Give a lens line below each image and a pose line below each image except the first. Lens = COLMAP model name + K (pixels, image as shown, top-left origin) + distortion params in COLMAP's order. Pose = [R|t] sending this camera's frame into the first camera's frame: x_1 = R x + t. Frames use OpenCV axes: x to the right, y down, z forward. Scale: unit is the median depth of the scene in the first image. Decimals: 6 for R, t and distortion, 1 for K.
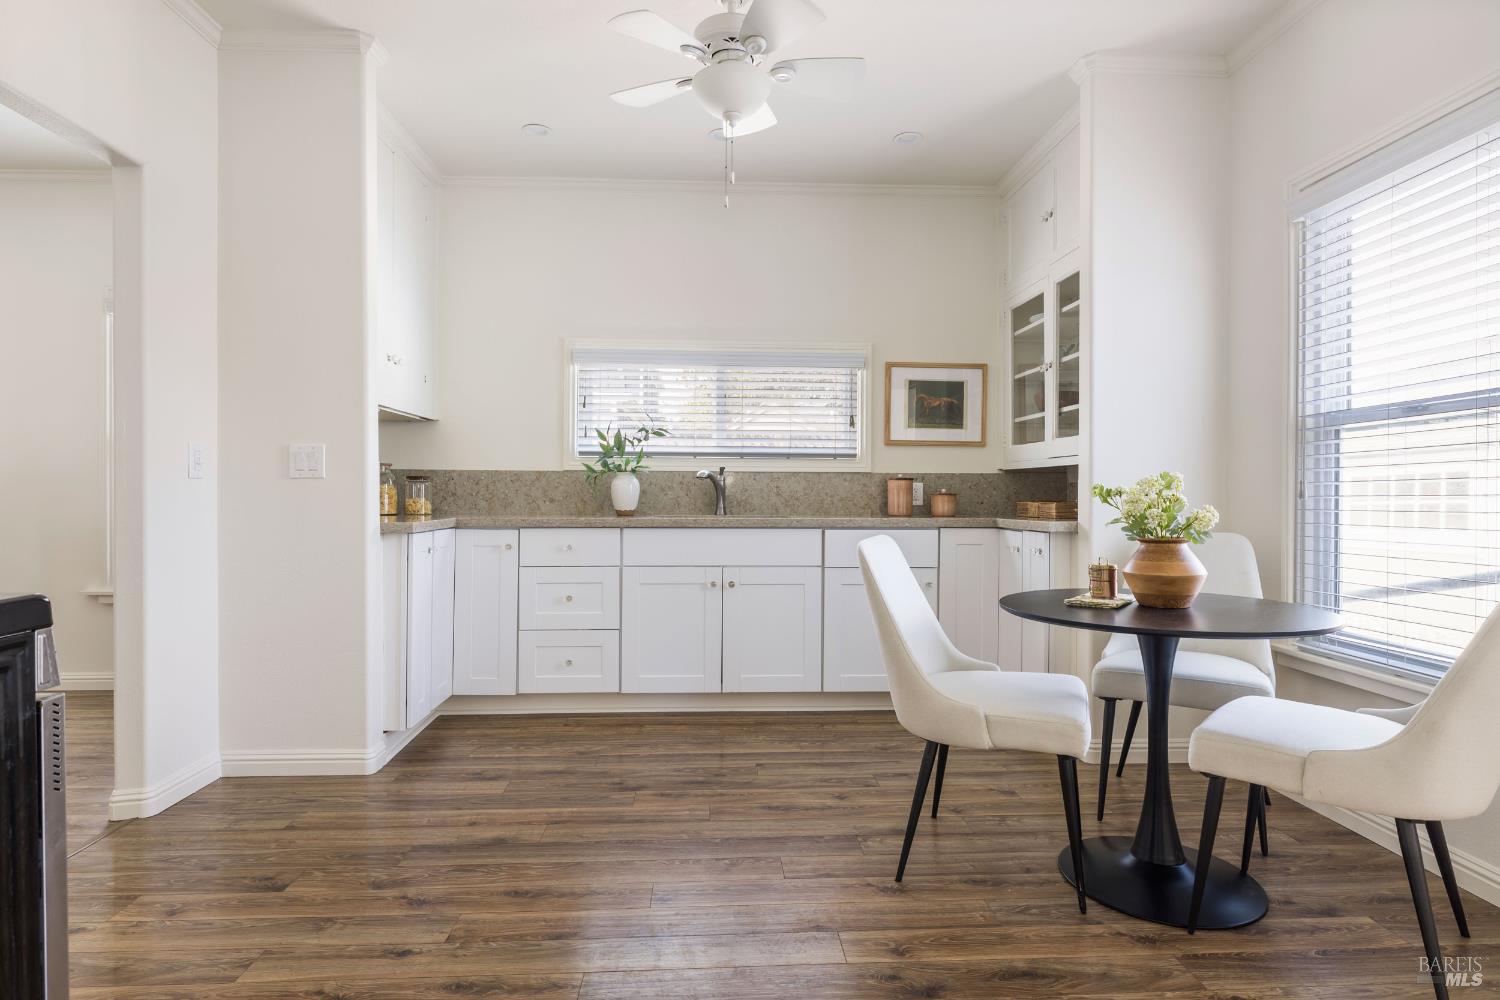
lens RADIAL K [[793.6, 0, 750.0], [0, 793.6, 500.0], [0, 0, 1]] dist [-0.002513, 0.000895]
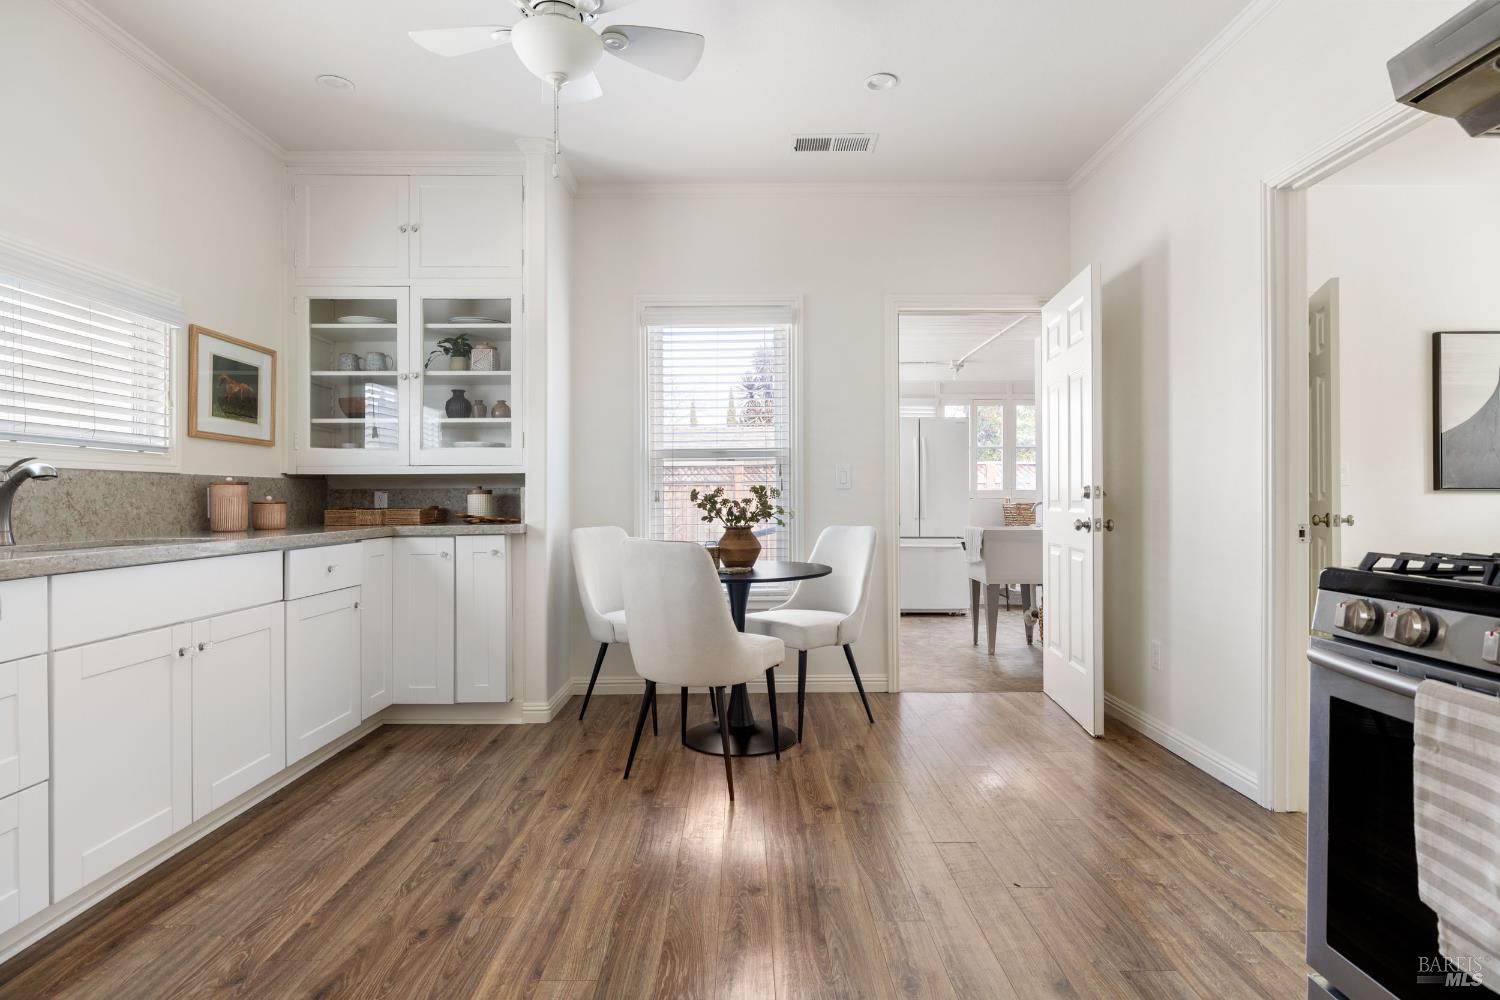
lens RADIAL K [[793.6, 0, 750.0], [0, 793.6, 500.0], [0, 0, 1]] dist [-0.002513, 0.000895]
pose [[0.037646, -0.007214, 0.999265, -0.598036], [0.015282, 0.999861, 0.006643, -0.008278], [-0.999174, 0.015020, 0.037751, 0.498982]]
